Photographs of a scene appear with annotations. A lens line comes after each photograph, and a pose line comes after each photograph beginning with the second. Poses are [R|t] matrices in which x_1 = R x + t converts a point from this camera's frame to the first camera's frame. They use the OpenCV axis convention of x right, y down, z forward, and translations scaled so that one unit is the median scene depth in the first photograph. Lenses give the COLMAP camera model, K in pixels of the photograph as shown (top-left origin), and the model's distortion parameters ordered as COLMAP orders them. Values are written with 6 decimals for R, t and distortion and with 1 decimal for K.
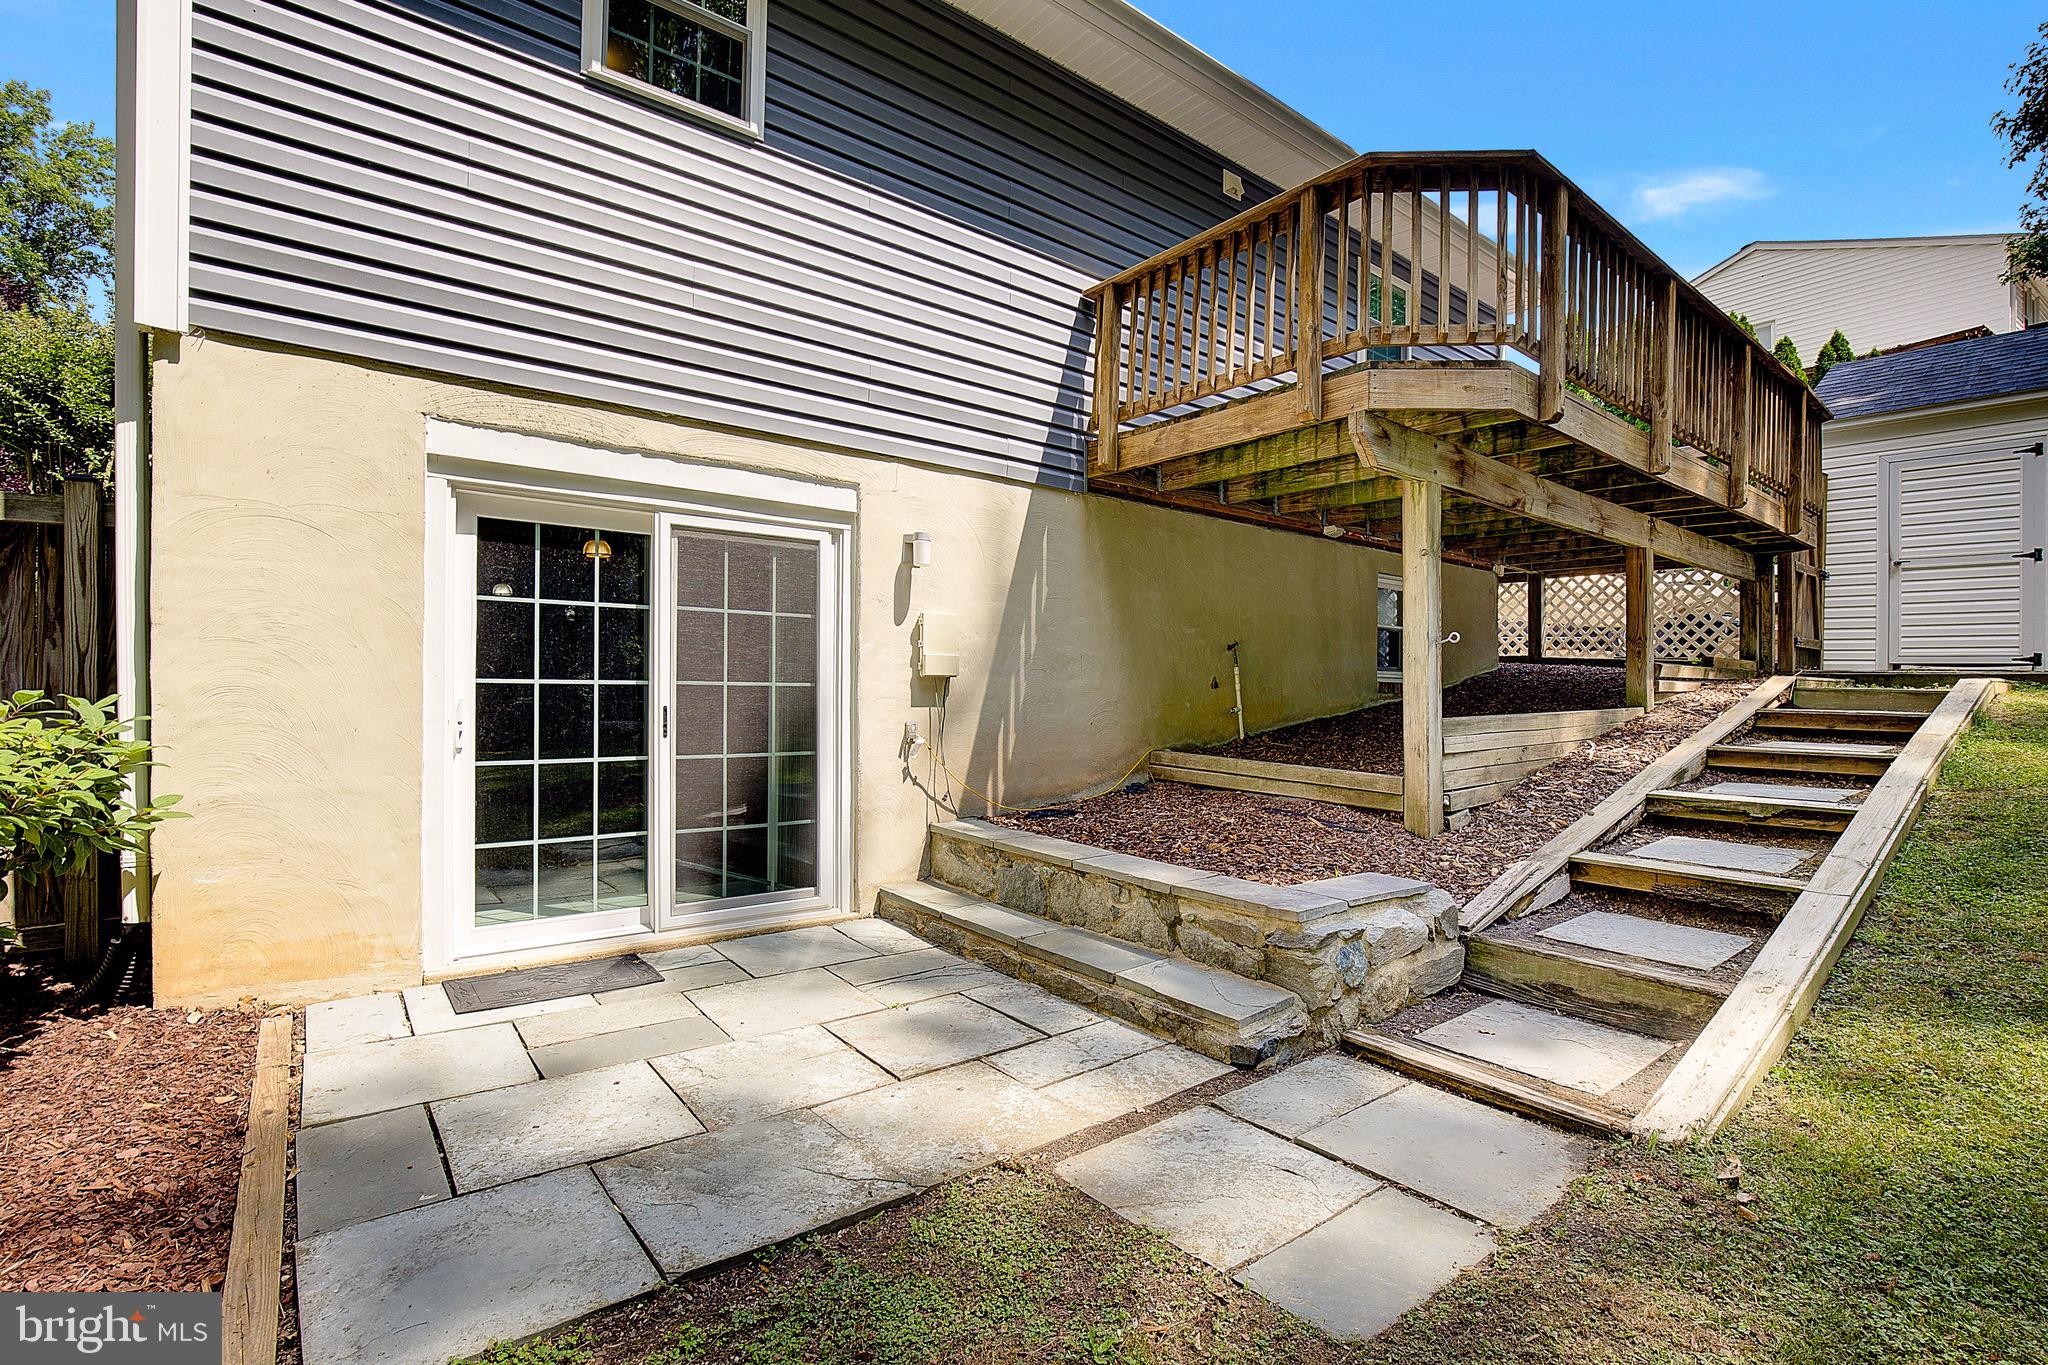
lens RADIAL K [[945.0, 0, 1060.4], [0, 945.0, 681.3], [0, 0, 1]] dist [-0.024744, 0.000578]
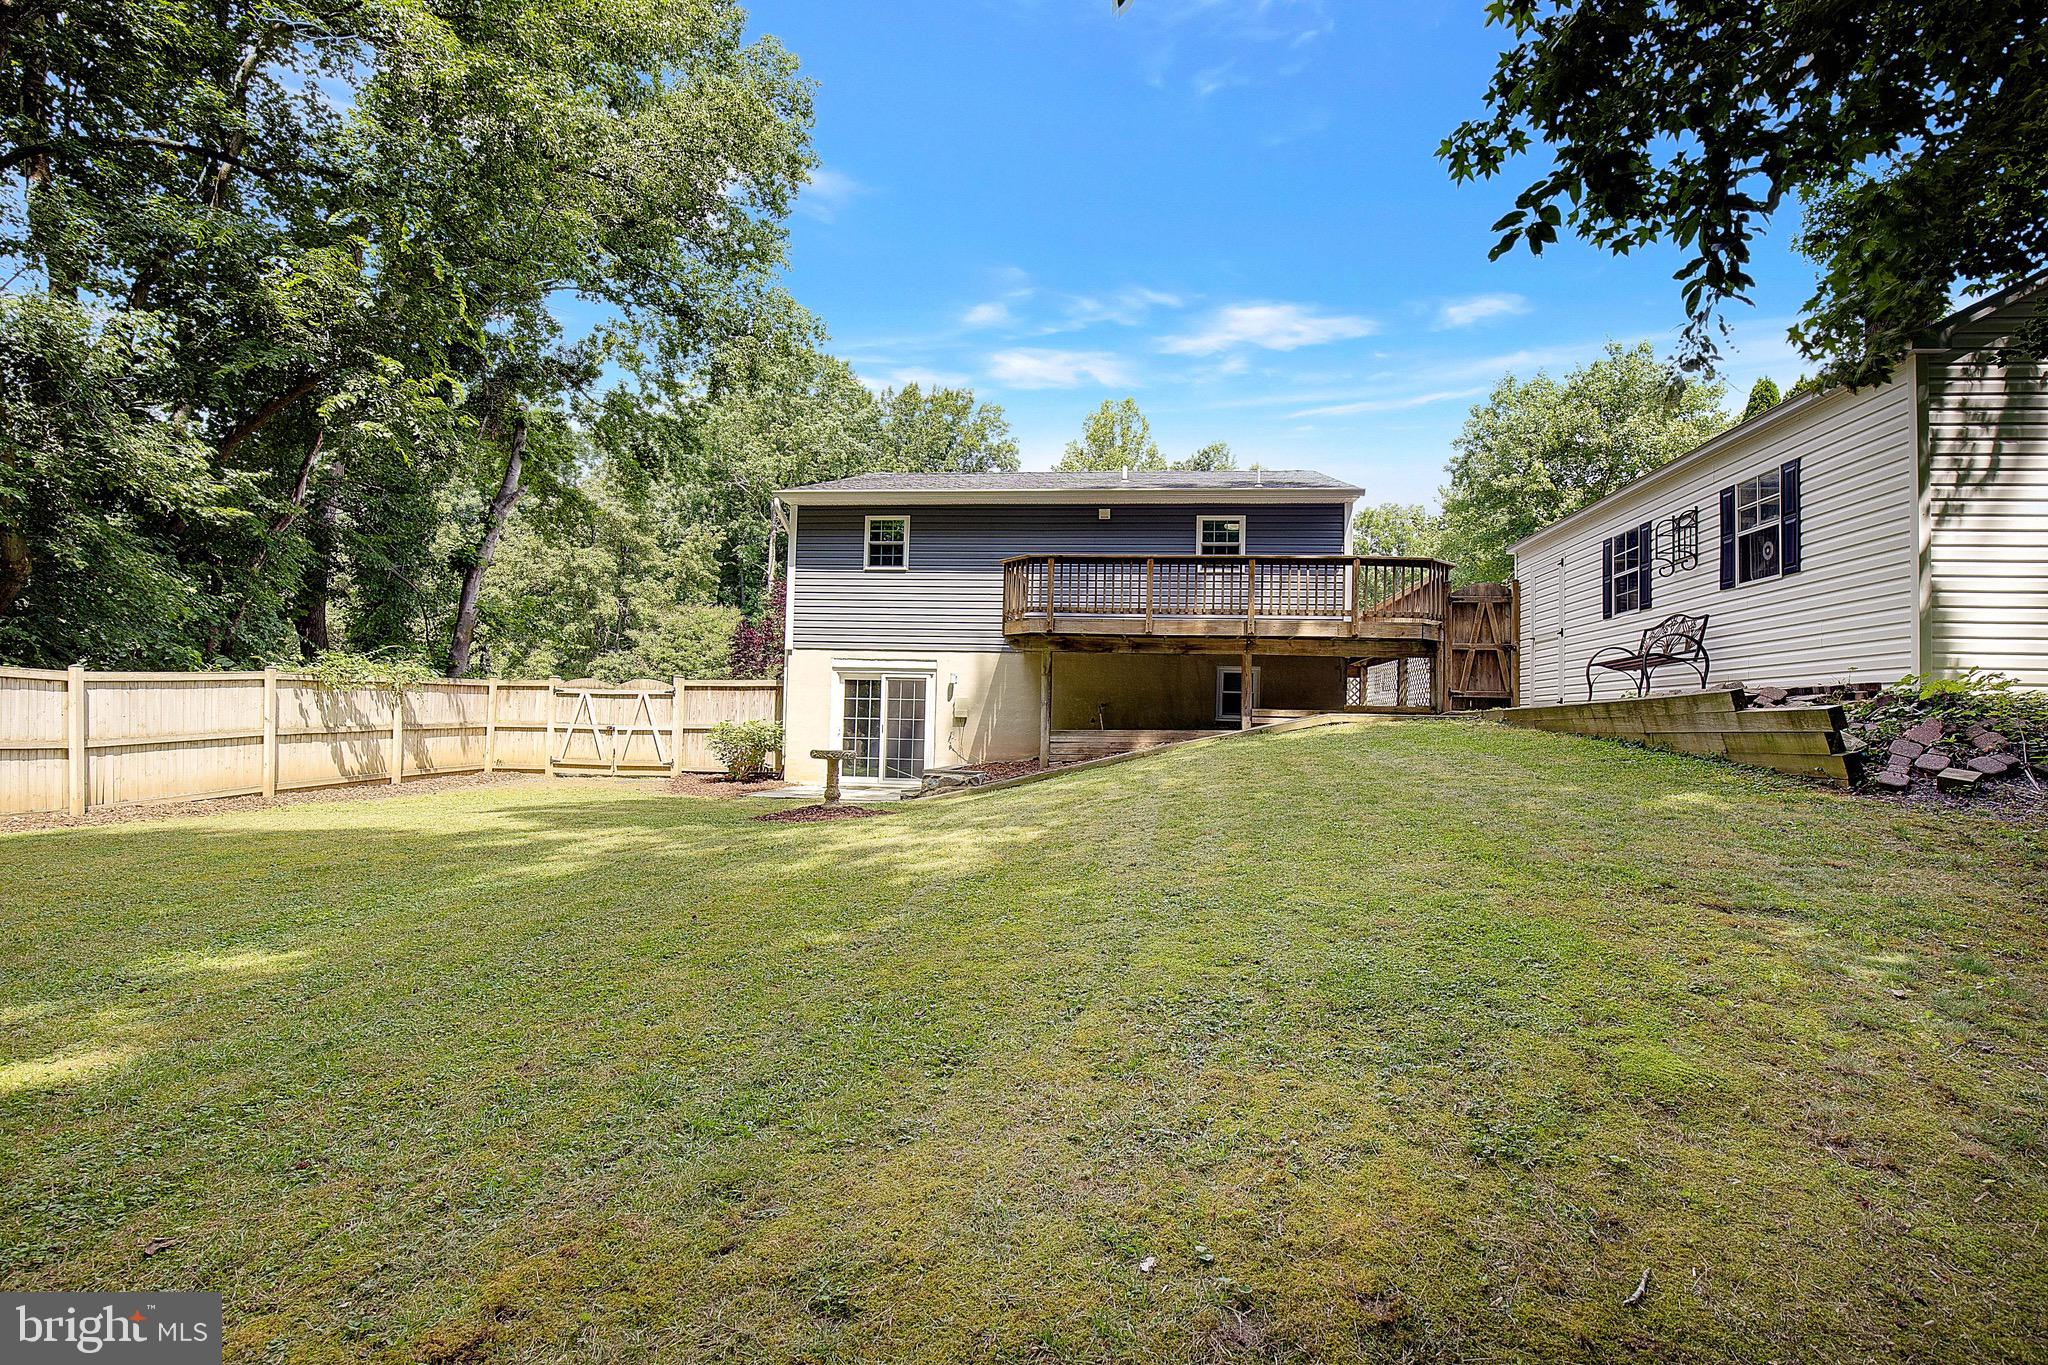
lens RADIAL K [[945.0, 0, 1060.4], [0, 945.0, 681.3], [0, 0, 1]] dist [-0.024744, 0.000578]
pose [[0.691801, -0.034654, -0.721256, 2.673669], [-0.011155, 0.998216, -0.058660, 0.063500], [0.722002, 0.048626, 0.690180, -1.068876]]
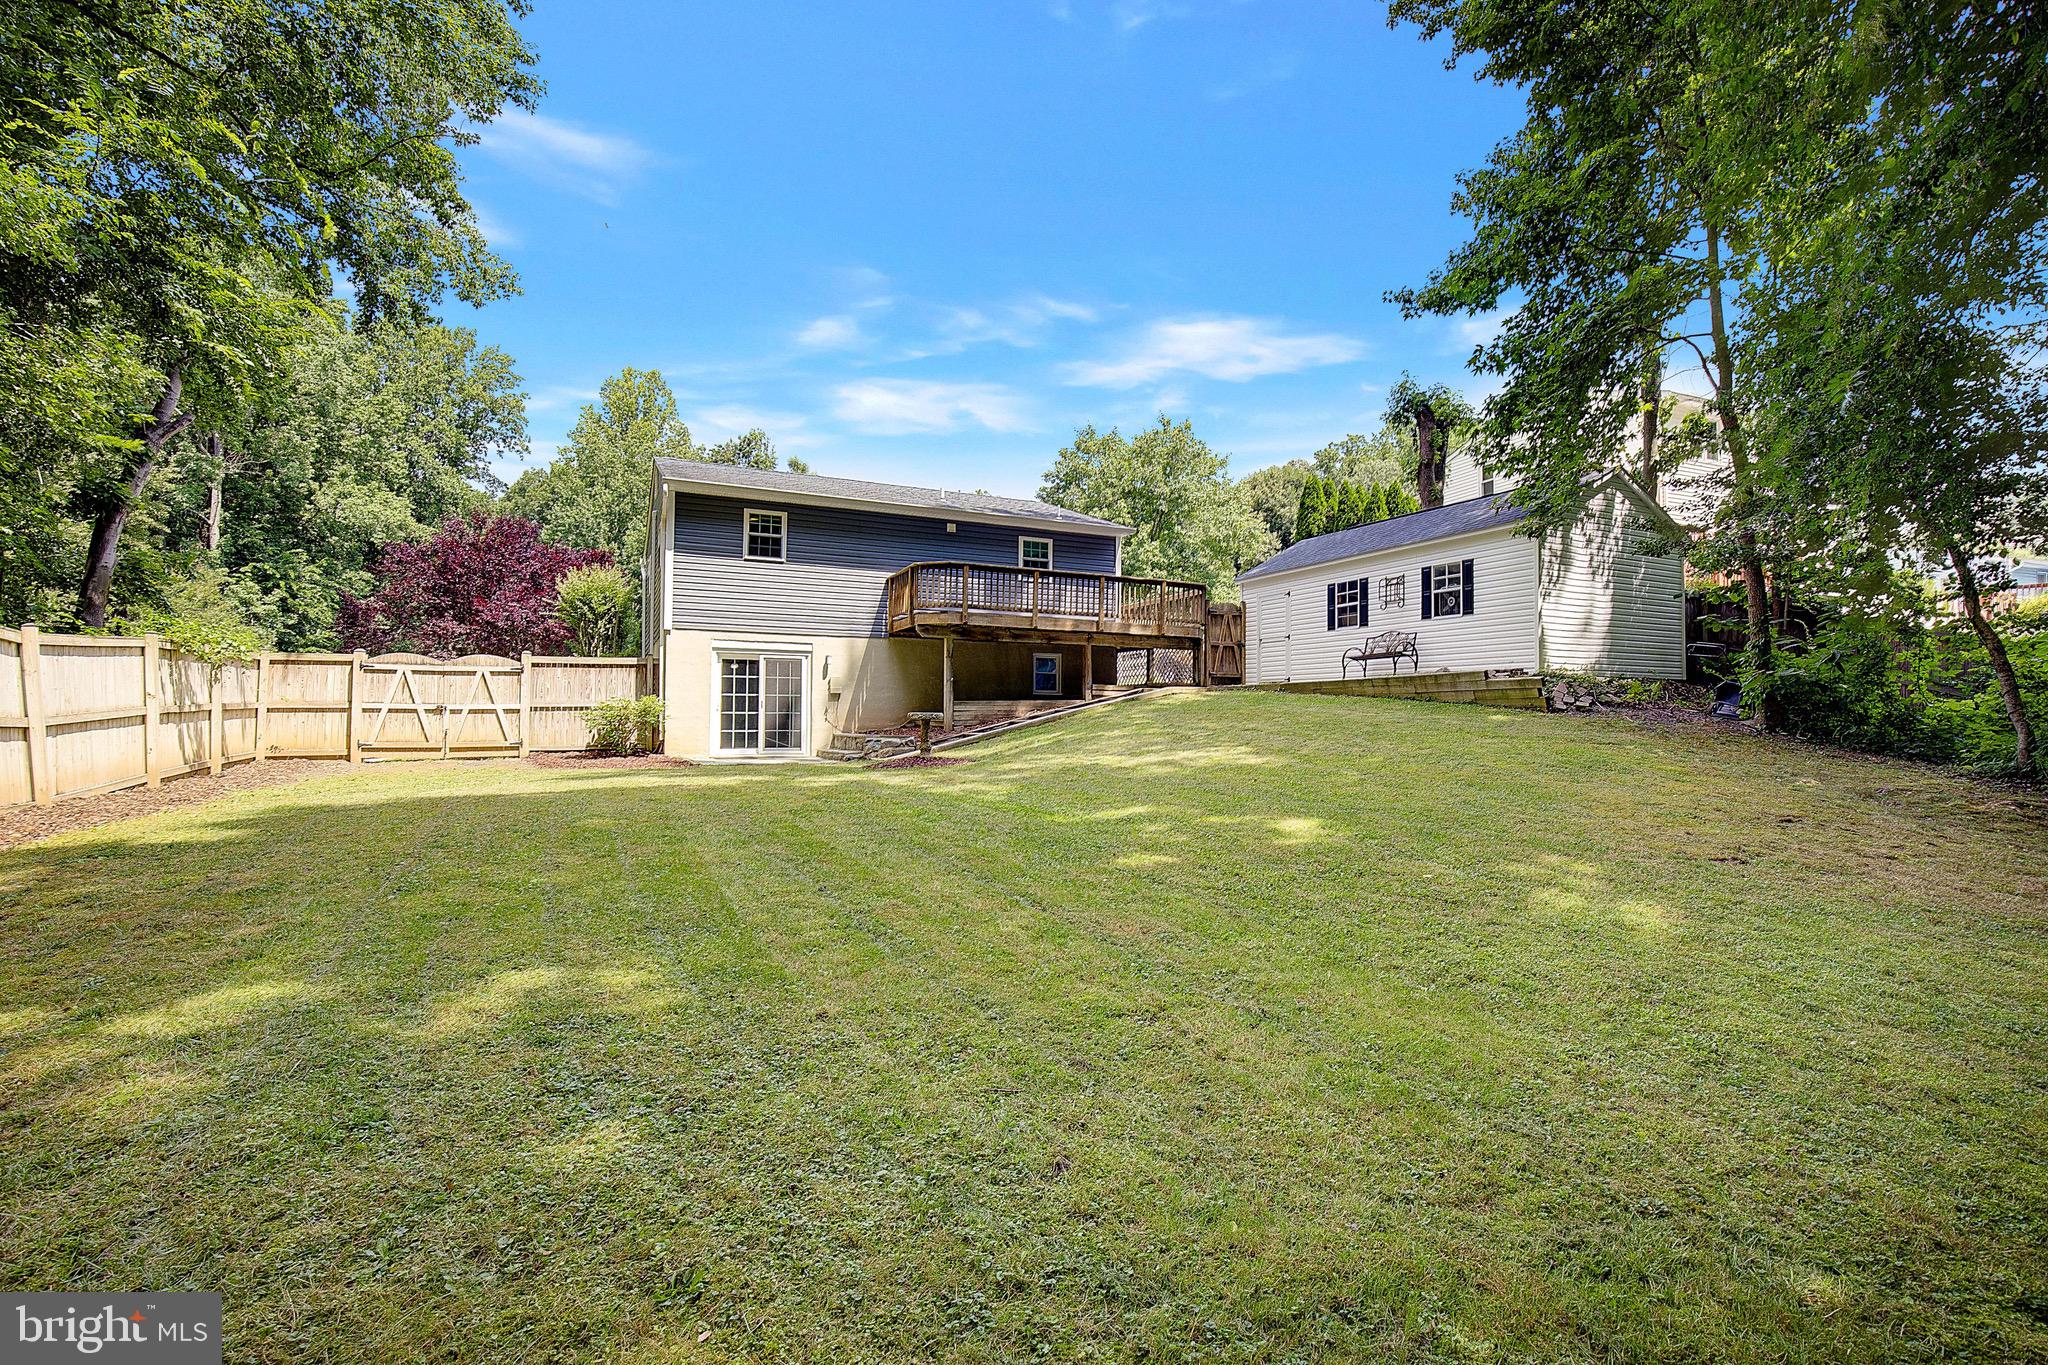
lens RADIAL K [[945.0, 0, 1060.4], [0, 945.0, 681.3], [0, 0, 1]] dist [-0.024744, 0.000578]
pose [[0.973496, -0.022000, -0.227643, 1.730198], [0.012289, 0.998956, -0.043990, 0.134772], [0.228373, 0.040026, 0.972751, -2.636311]]
